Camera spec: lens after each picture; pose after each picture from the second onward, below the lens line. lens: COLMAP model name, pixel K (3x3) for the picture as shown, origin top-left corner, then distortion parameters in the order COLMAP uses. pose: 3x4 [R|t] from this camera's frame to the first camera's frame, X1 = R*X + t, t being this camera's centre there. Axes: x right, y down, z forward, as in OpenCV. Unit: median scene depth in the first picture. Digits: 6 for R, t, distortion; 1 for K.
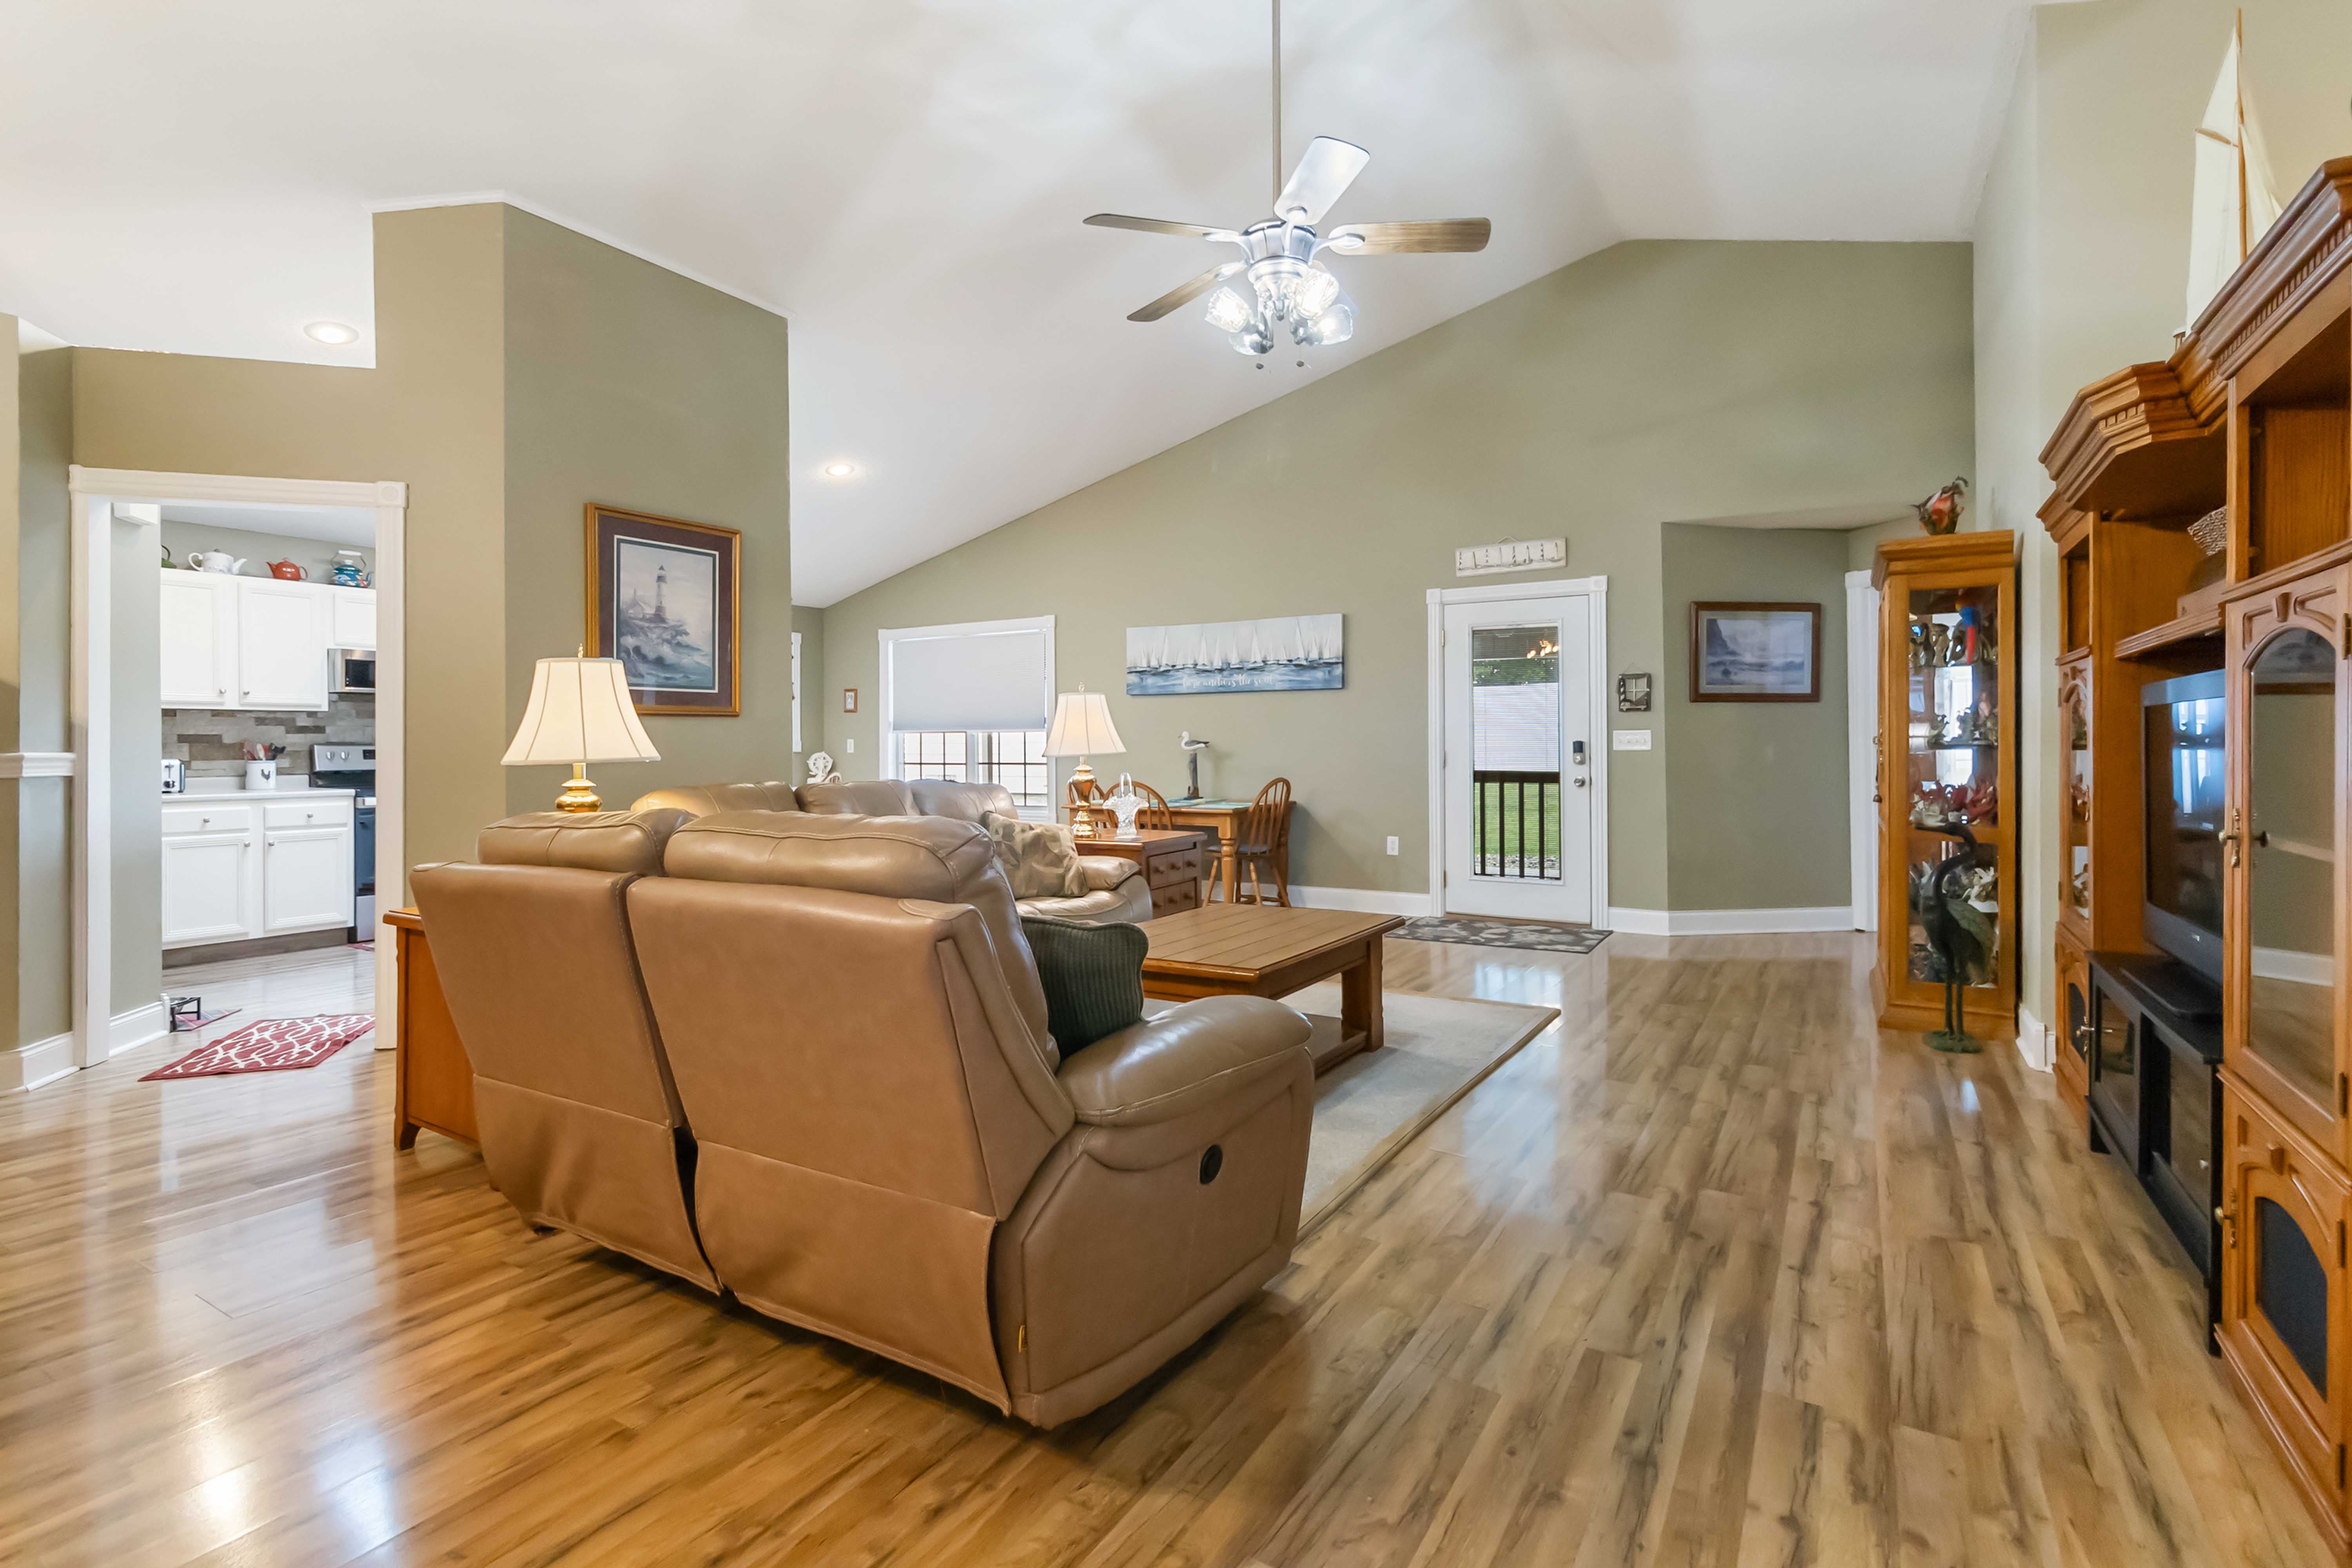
lens RADIAL K [[1113.9, 0, 1163.1], [0, 1113.9, 745.1], [0, 0, 1]] dist [-0.005036, -0.000620]
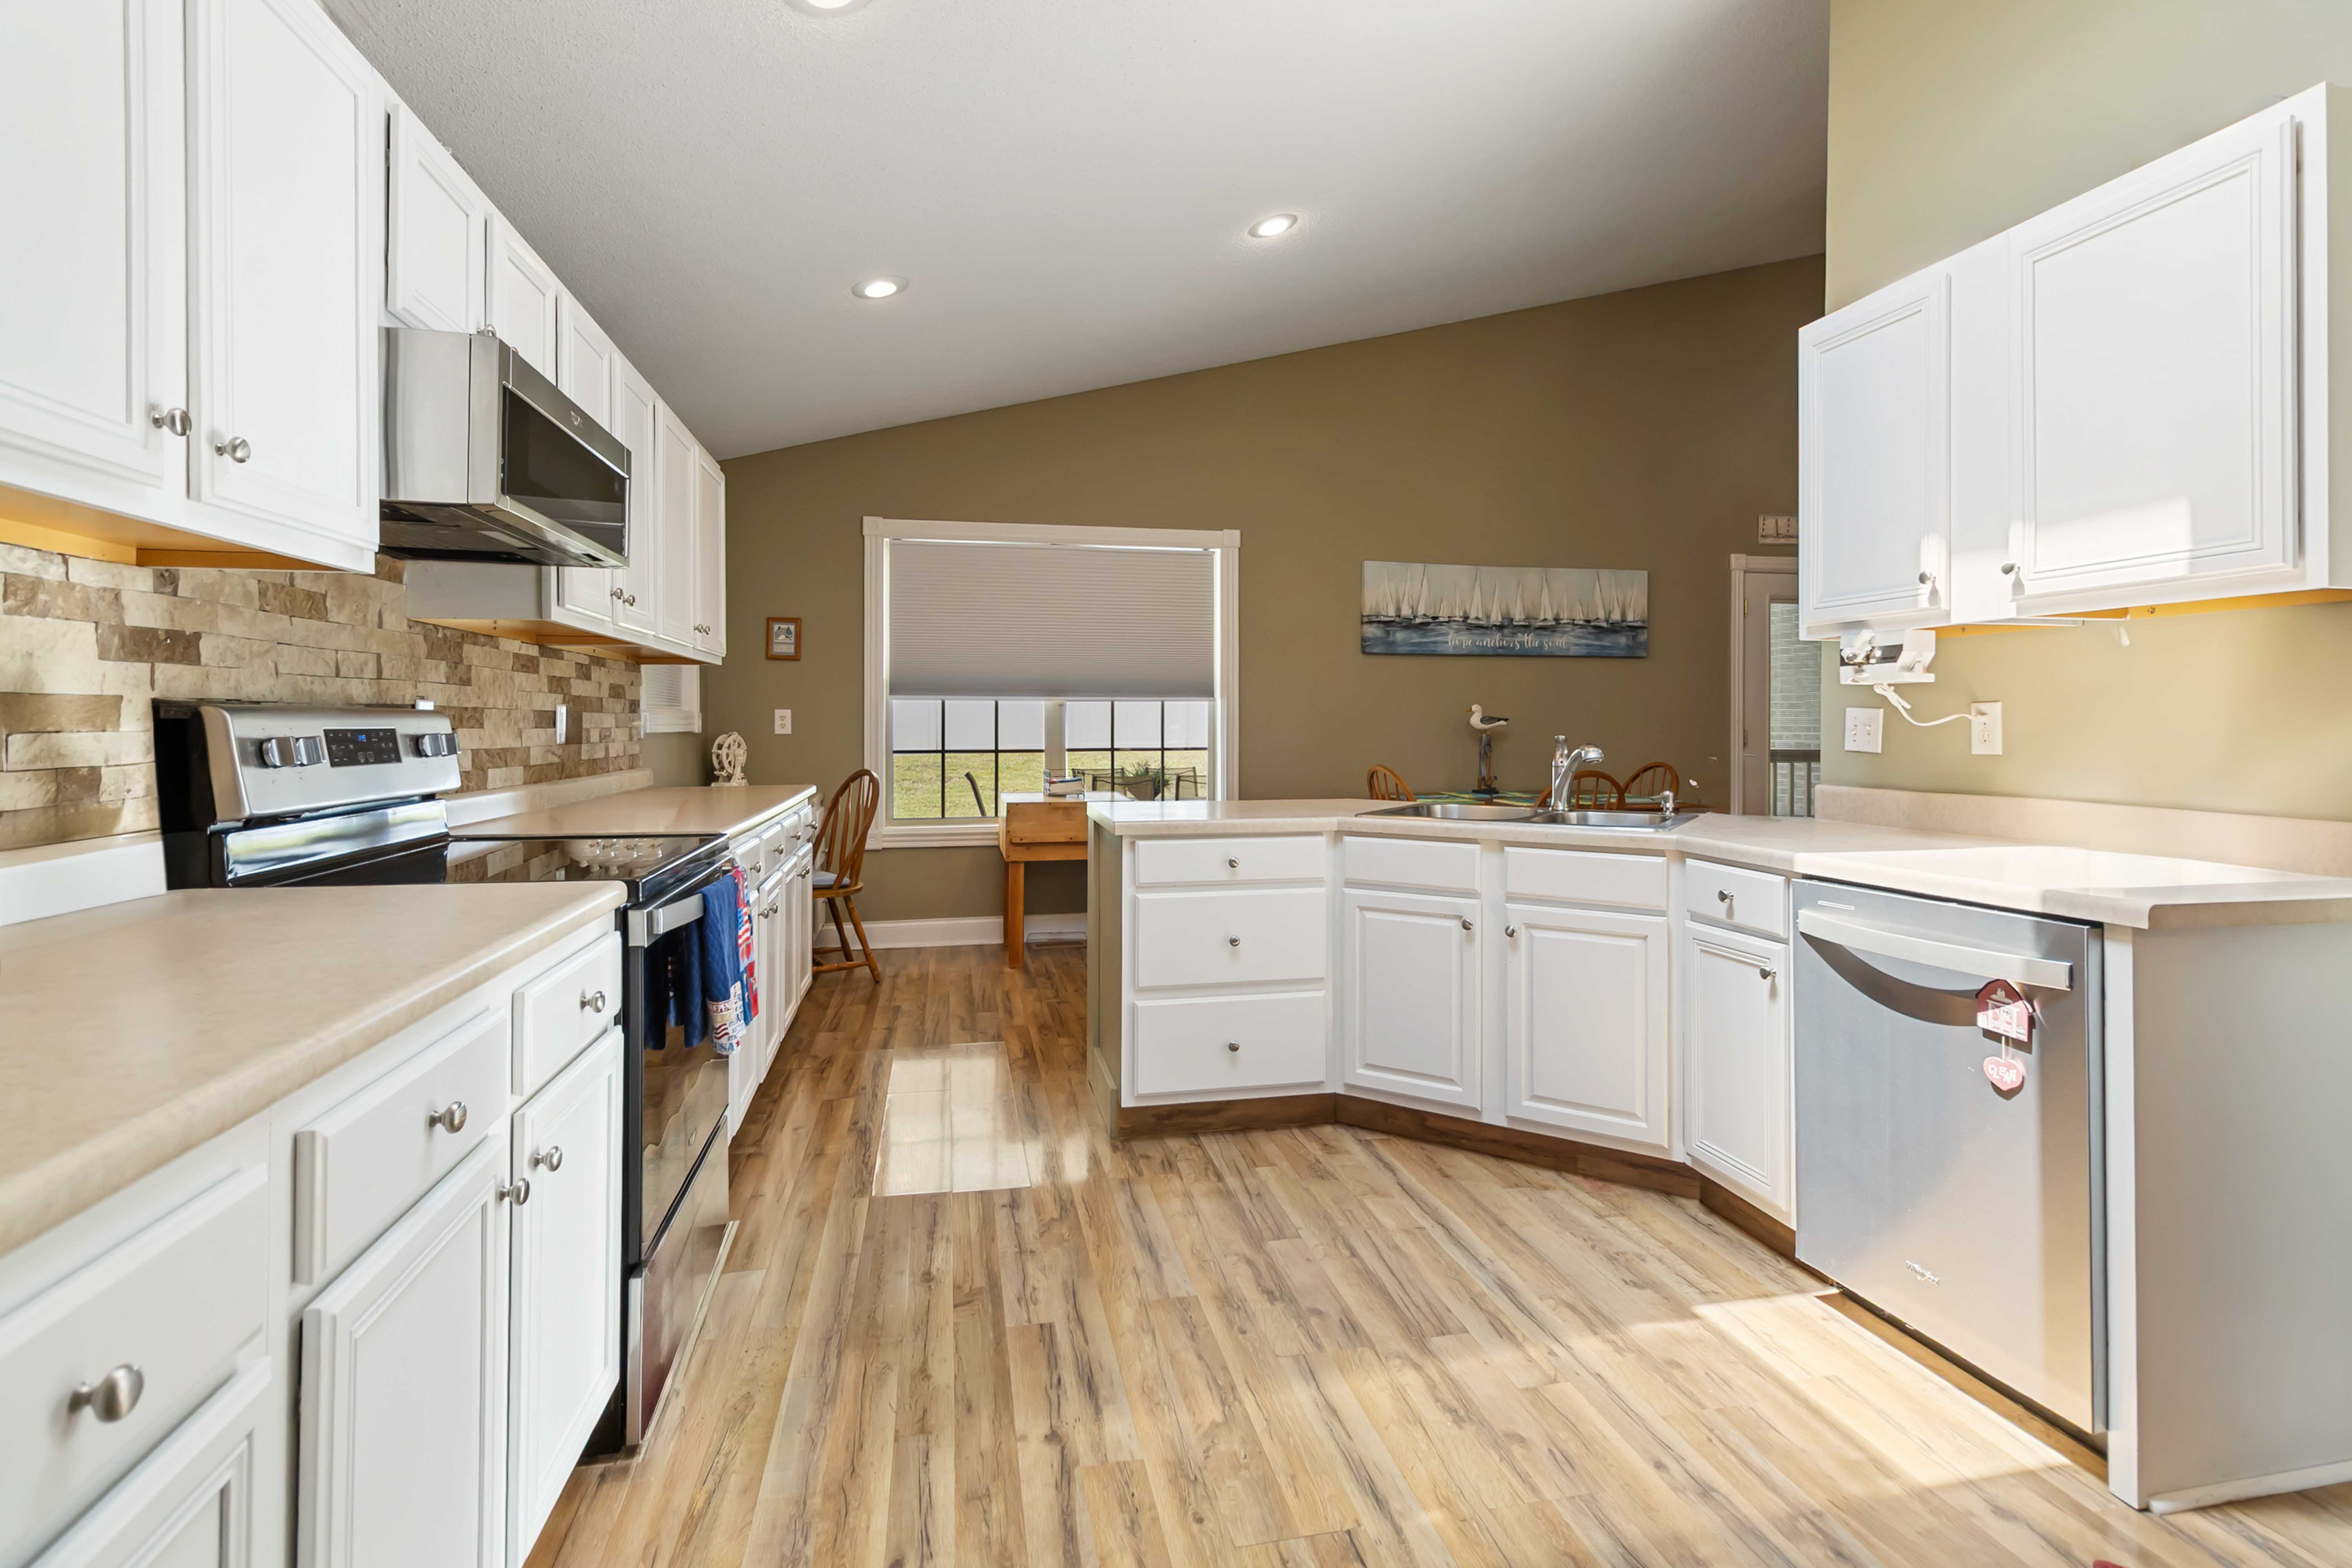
lens RADIAL K [[1141.8, 0, 1179.9], [0, 1141.8, 722.8], [0, 0, 1]] dist [-0.001150, -0.000052]
pose [[0.721414, 0.003931, 0.692493, -0.657934], [-0.003602, 0.999992, -0.001924, 0.002406], [-0.692495, -0.001107, 0.721422, 0.568725]]
